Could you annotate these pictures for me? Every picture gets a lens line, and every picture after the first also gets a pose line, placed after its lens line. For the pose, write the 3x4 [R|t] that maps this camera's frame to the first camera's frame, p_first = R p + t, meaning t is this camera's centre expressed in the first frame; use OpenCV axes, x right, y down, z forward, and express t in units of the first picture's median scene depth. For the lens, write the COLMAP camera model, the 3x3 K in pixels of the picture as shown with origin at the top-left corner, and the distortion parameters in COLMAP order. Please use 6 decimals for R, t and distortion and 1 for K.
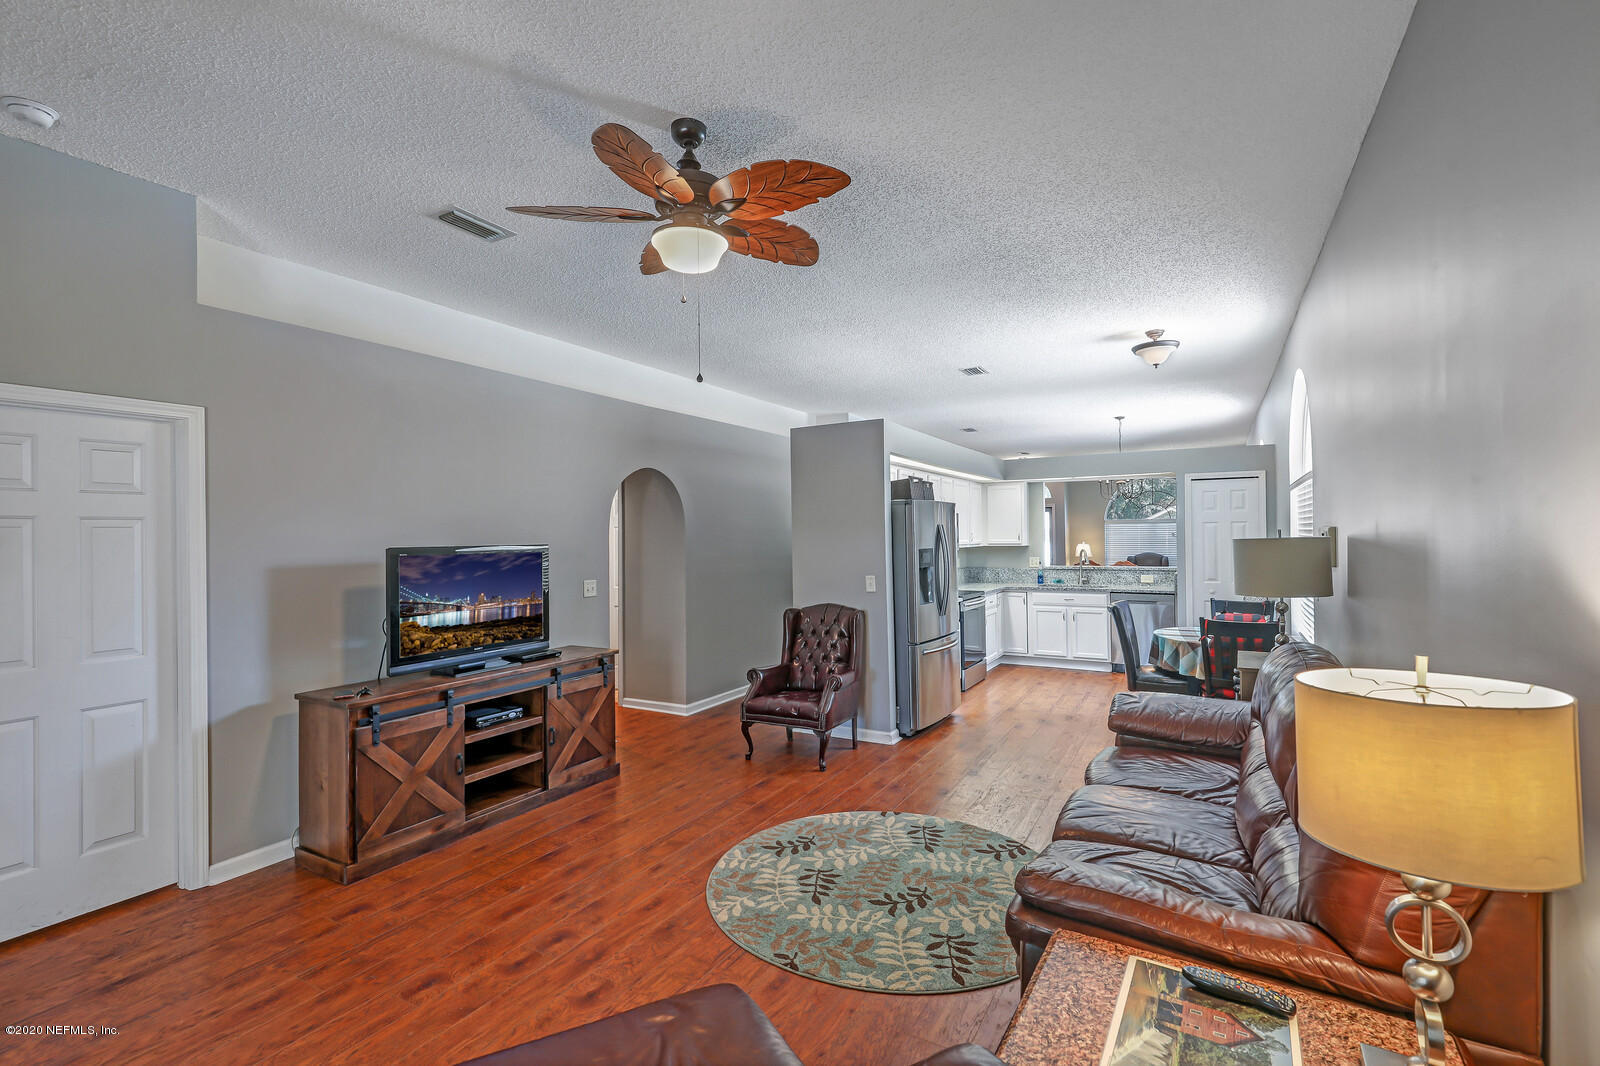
lens RADIAL K [[722.9, 0, 796.5], [0, 722.9, 533.7], [0, 0, 1]] dist [0.010341, -0.005121]
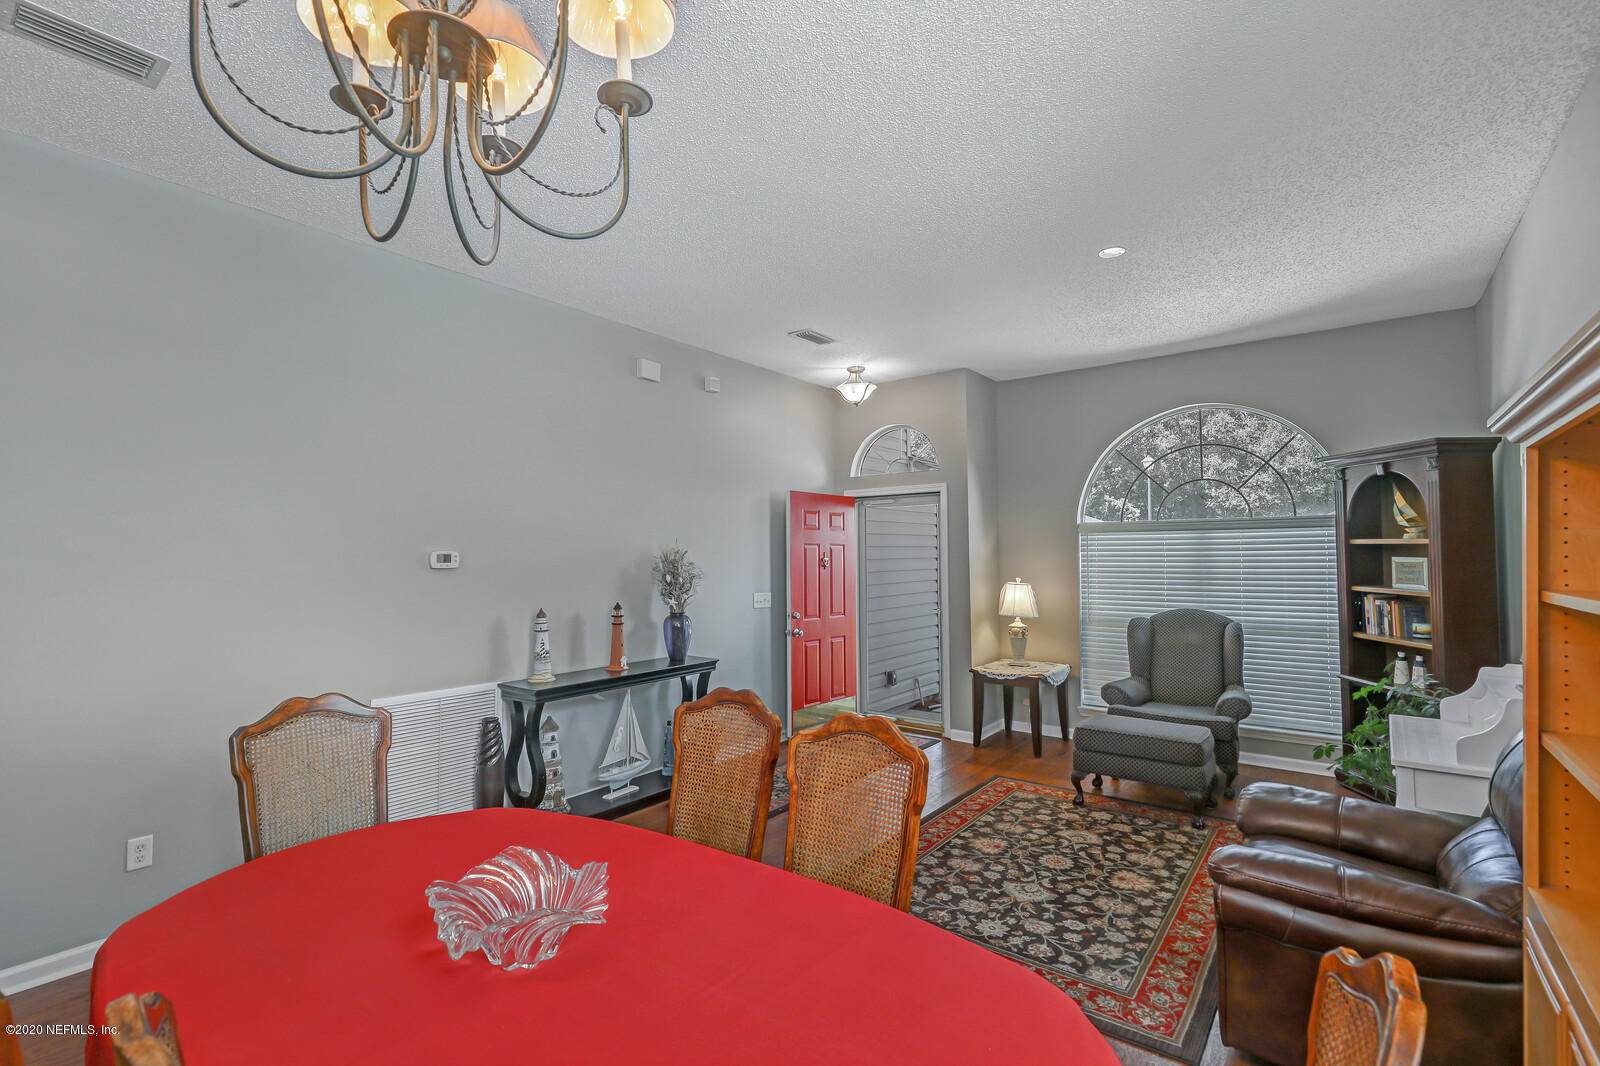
lens RADIAL K [[722.9, 0, 807.3], [0, 722.9, 530.8], [0, 0, 1]] dist [0.010341, -0.005121]
pose [[0.992102, -0.000656, -0.125434, 1.160035], [-0.003356, 0.999490, -0.031767, -0.006861], [0.125391, 0.031937, 0.991593, 2.079188]]
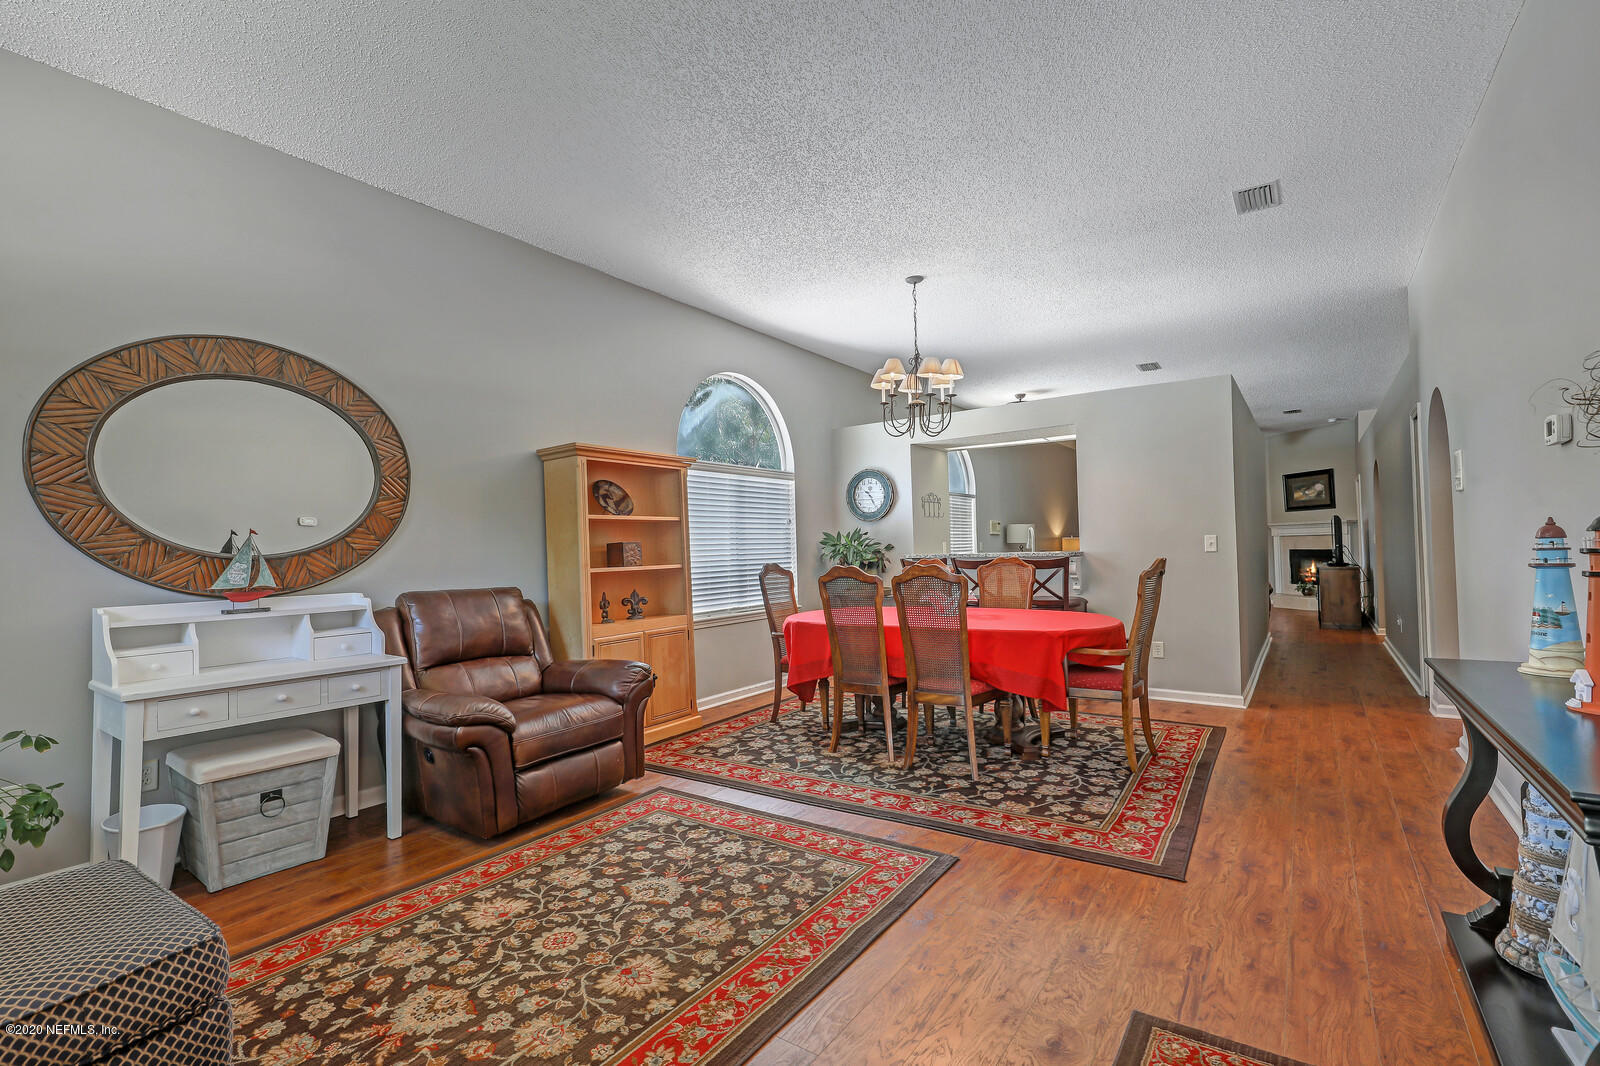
lens RADIAL K [[722.9, 0, 813.2], [0, 722.9, 529.9], [0, 0, 1]] dist [0.010341, -0.005121]
pose [[-0.996455, 0.035428, 0.076304, 1.107087], [0.033369, 0.999048, -0.028097, 0.072081], [-0.077227, -0.025451, -0.996689, 3.475000]]
